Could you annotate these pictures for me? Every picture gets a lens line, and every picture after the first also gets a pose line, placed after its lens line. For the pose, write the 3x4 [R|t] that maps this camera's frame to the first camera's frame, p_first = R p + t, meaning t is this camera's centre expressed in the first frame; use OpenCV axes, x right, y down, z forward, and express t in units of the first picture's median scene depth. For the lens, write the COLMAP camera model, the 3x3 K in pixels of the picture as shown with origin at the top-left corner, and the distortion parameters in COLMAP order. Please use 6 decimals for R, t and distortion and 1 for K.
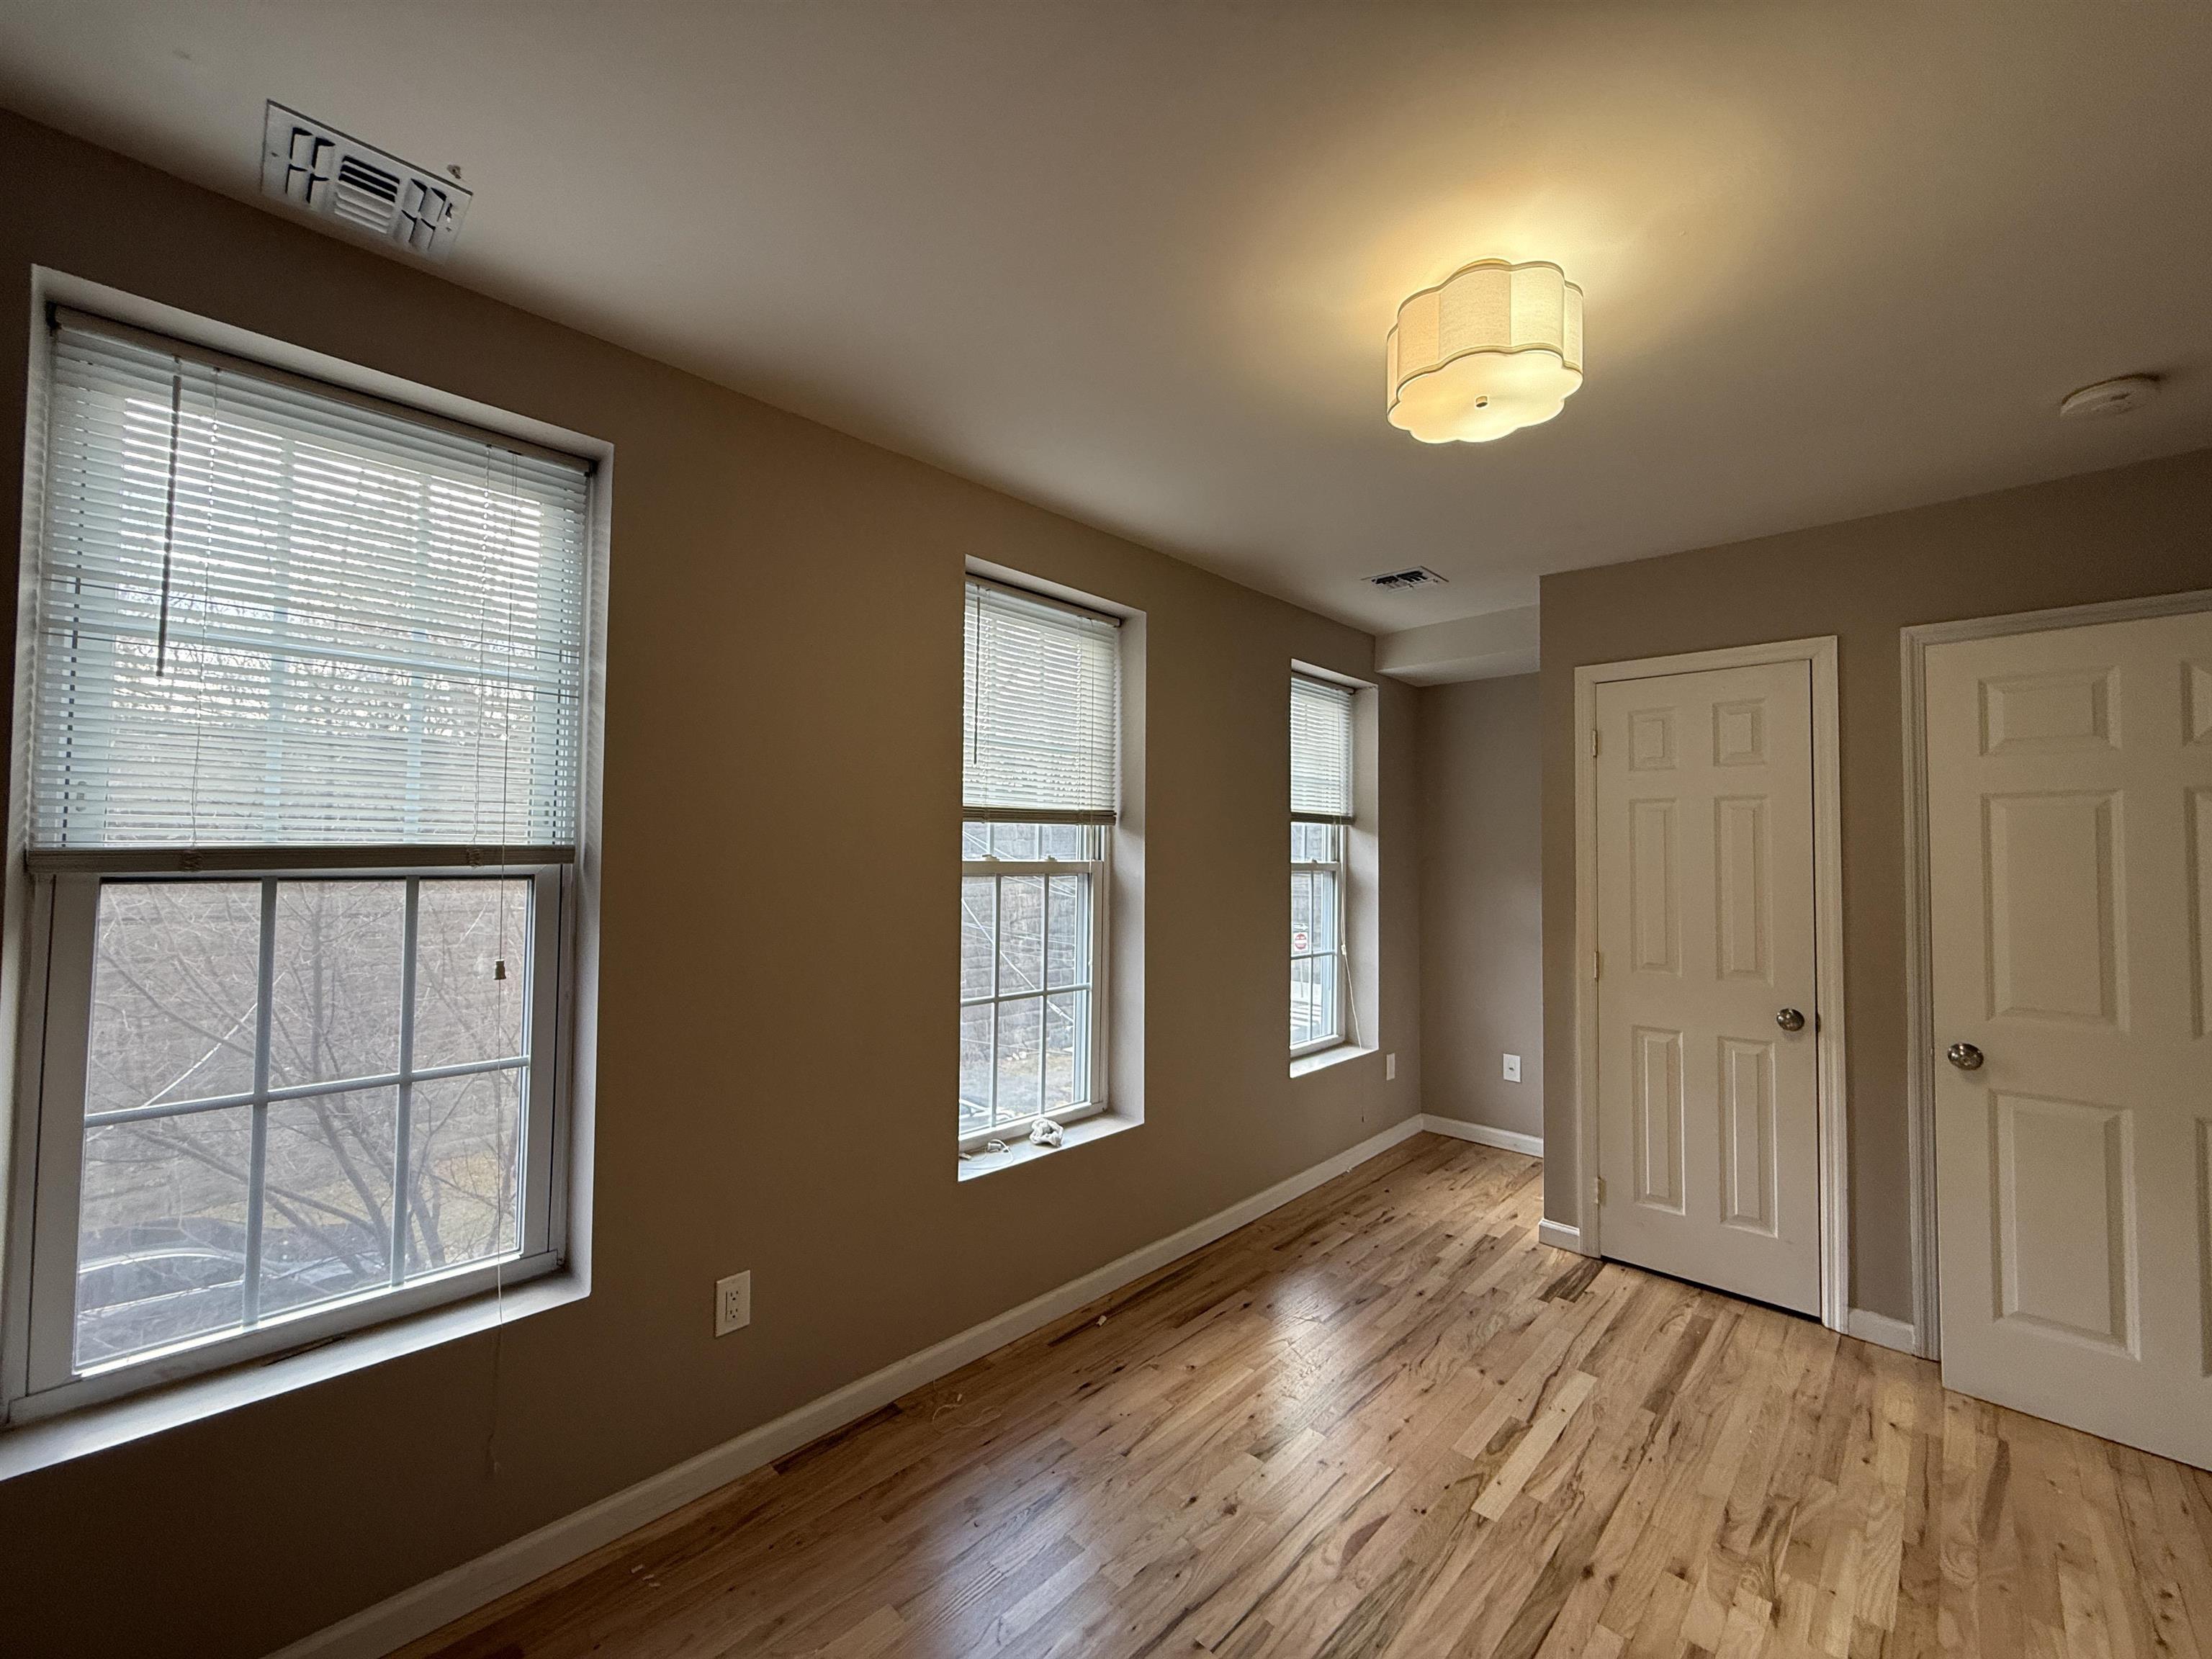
lens RADIAL K [[882.9, 0, 1103.0], [0, 882.9, 817.6], [0, 0, 1]] dist [0.000140, 0.000205]
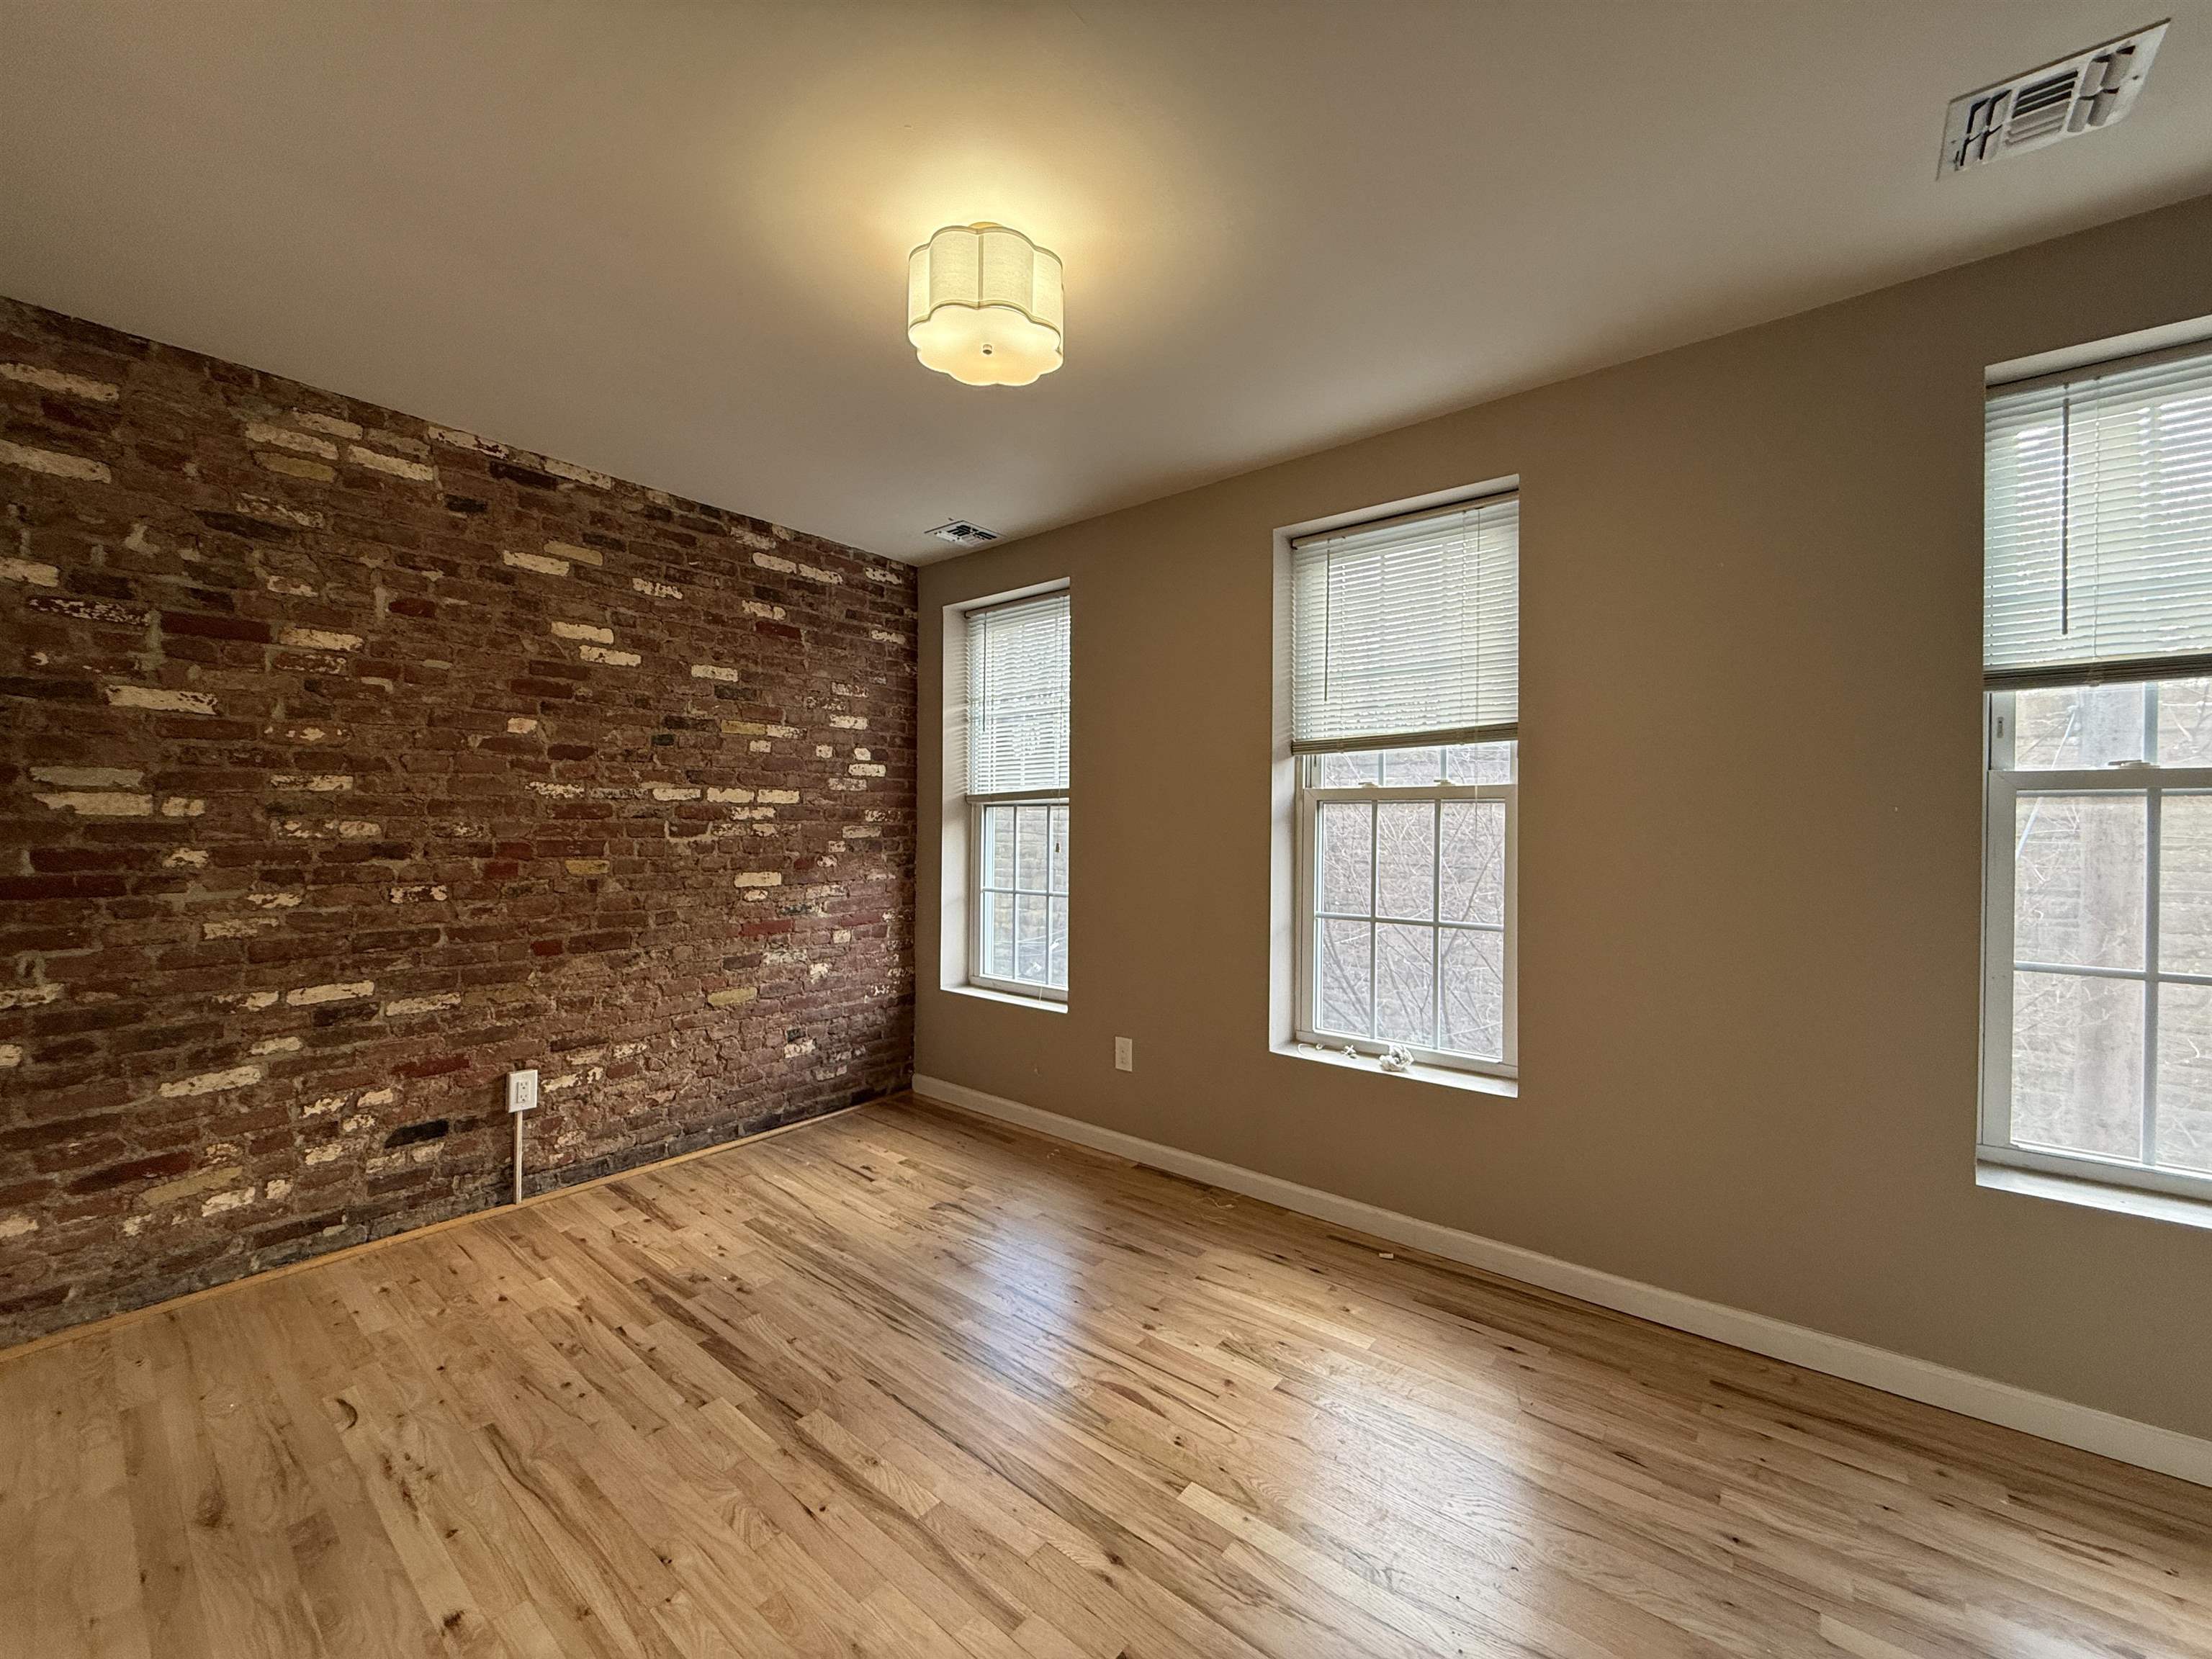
lens RADIAL K [[882.9, 0, 1109.0], [0, 882.9, 829.2], [0, 0, 1]] dist [0.000140, 0.000205]
pose [[0.086465, -0.007225, -0.996229, 1.276501], [0.038995, 0.999232, -0.003862, 0.126188], [0.995491, -0.038514, 0.086680, 0.851445]]
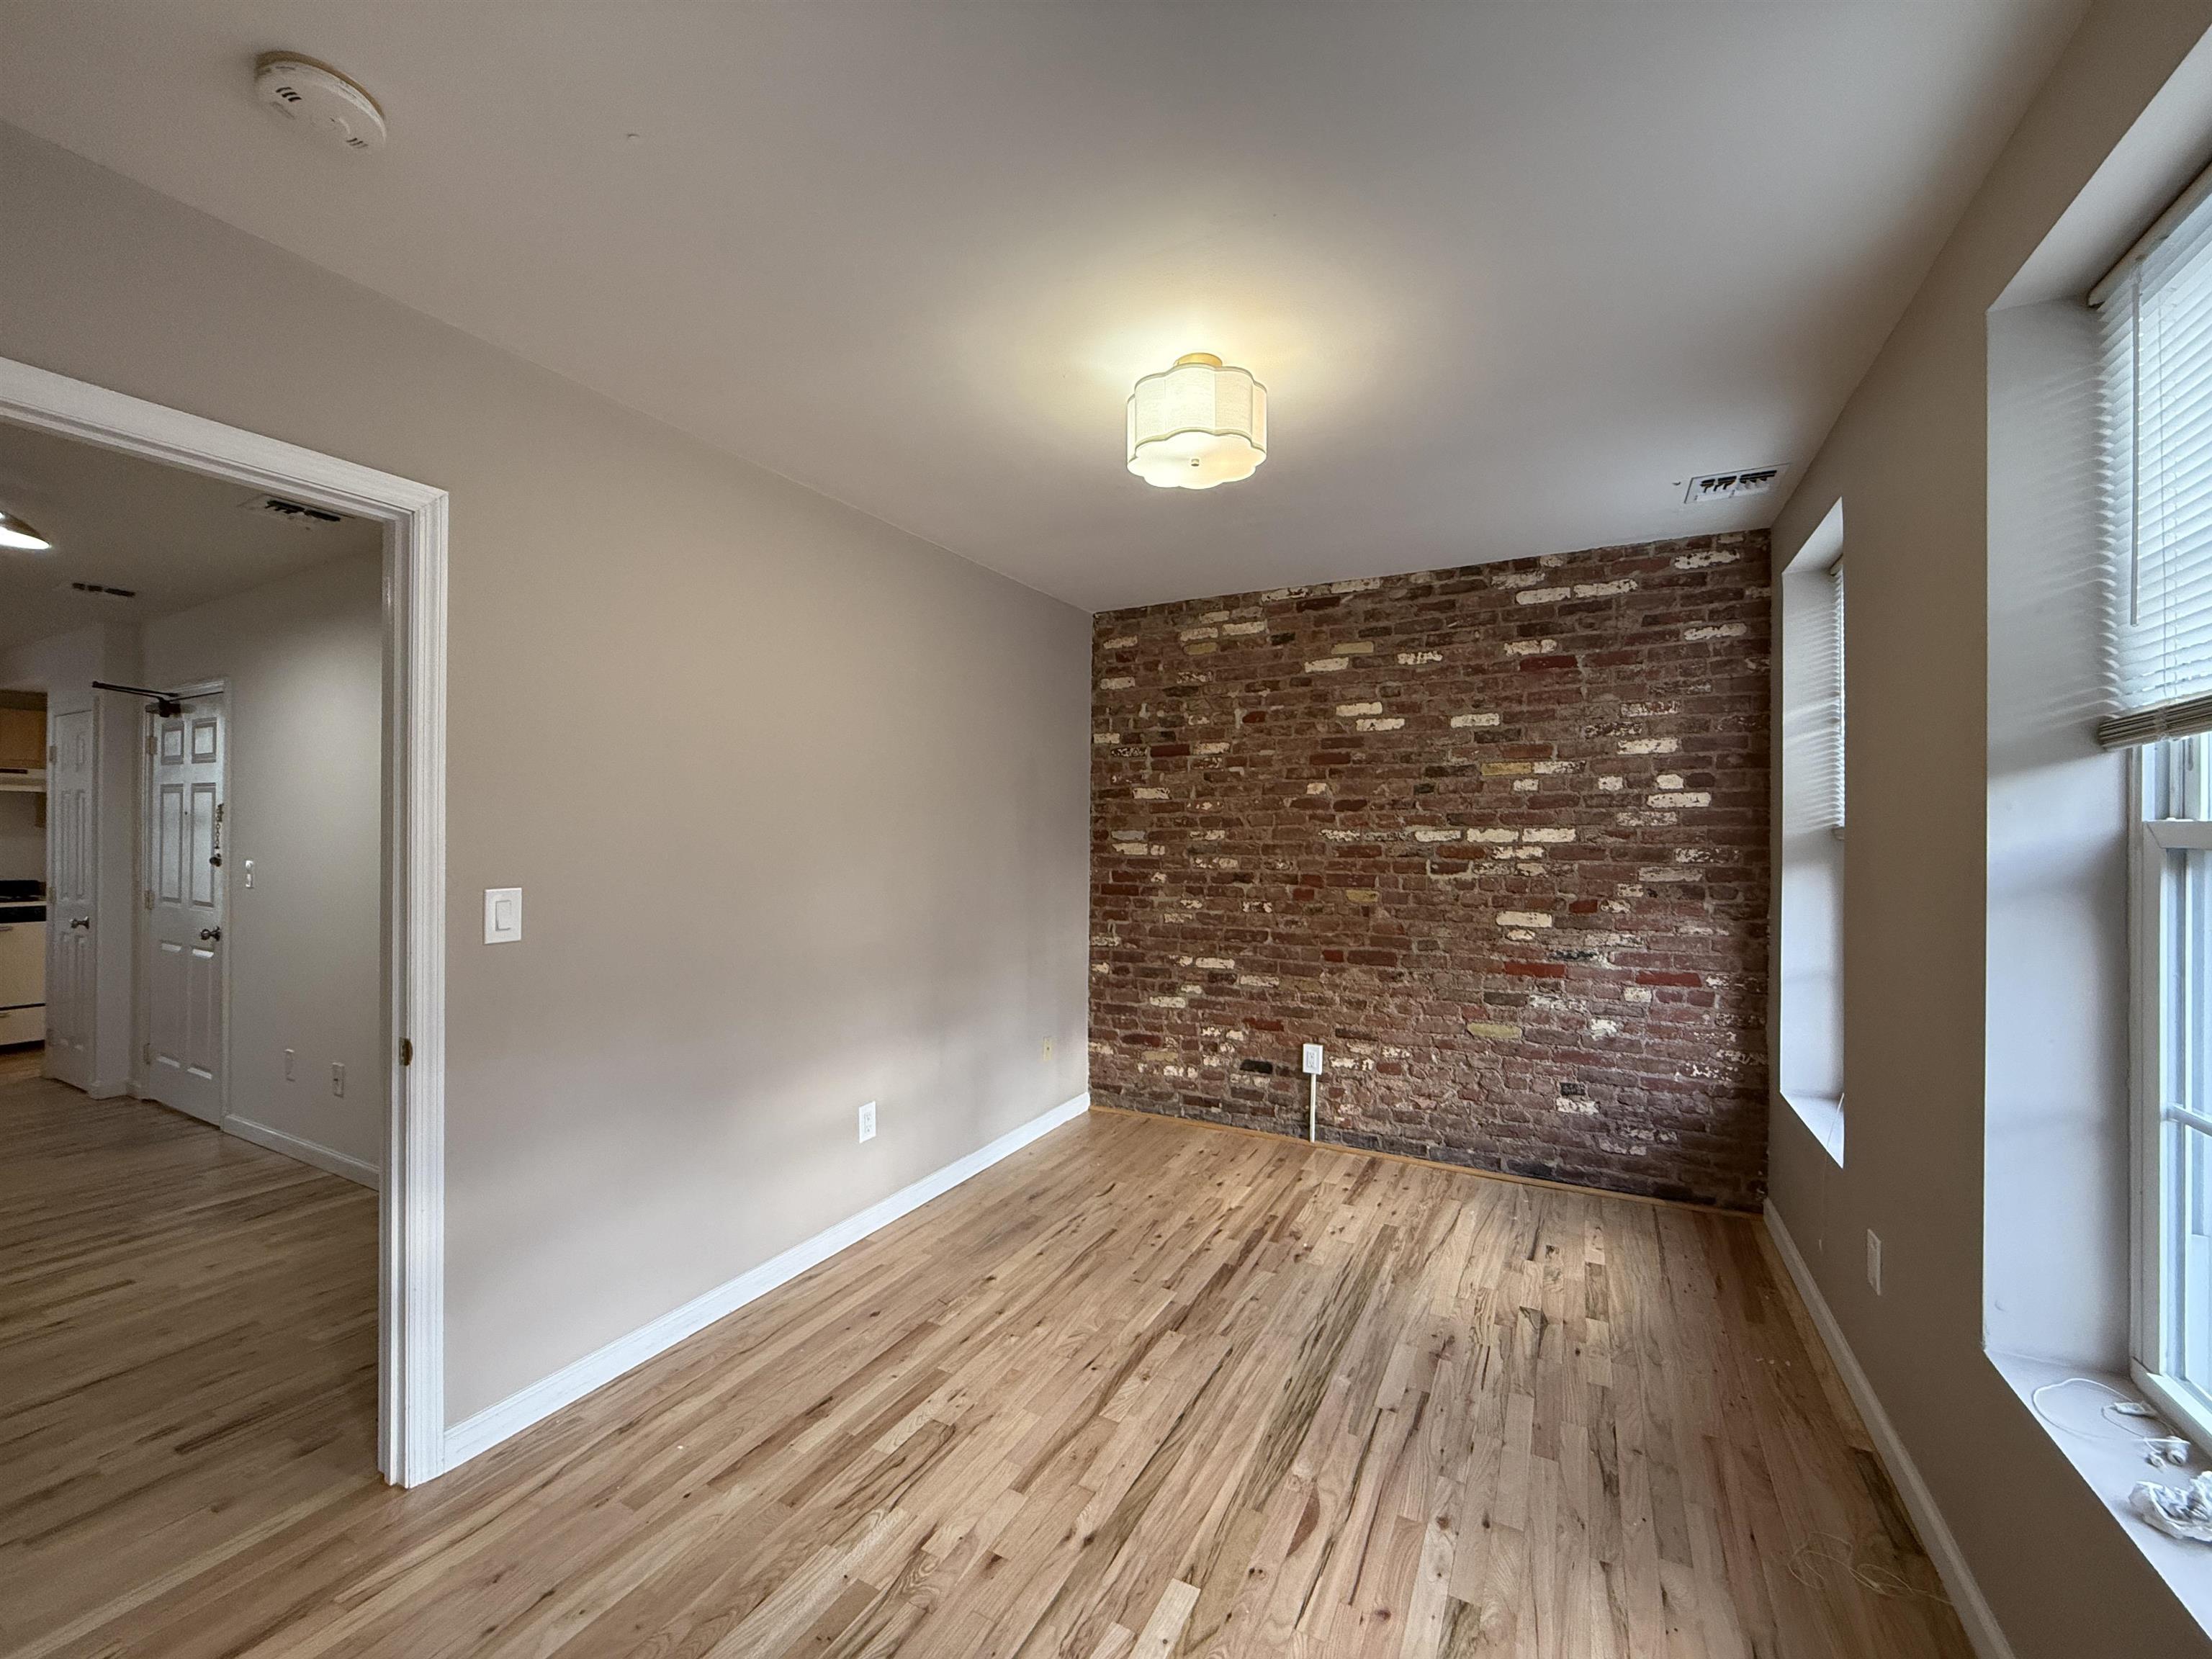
lens RADIAL K [[882.9, 0, 1101.5], [0, 882.9, 830.5], [0, 0, 1]] dist [0.000140, 0.000205]
pose [[-0.962129, -0.017089, -0.272057, 0.733469], [-0.003110, 0.998656, -0.051732, 0.109270], [0.272575, -0.048926, -0.960890, 1.781374]]
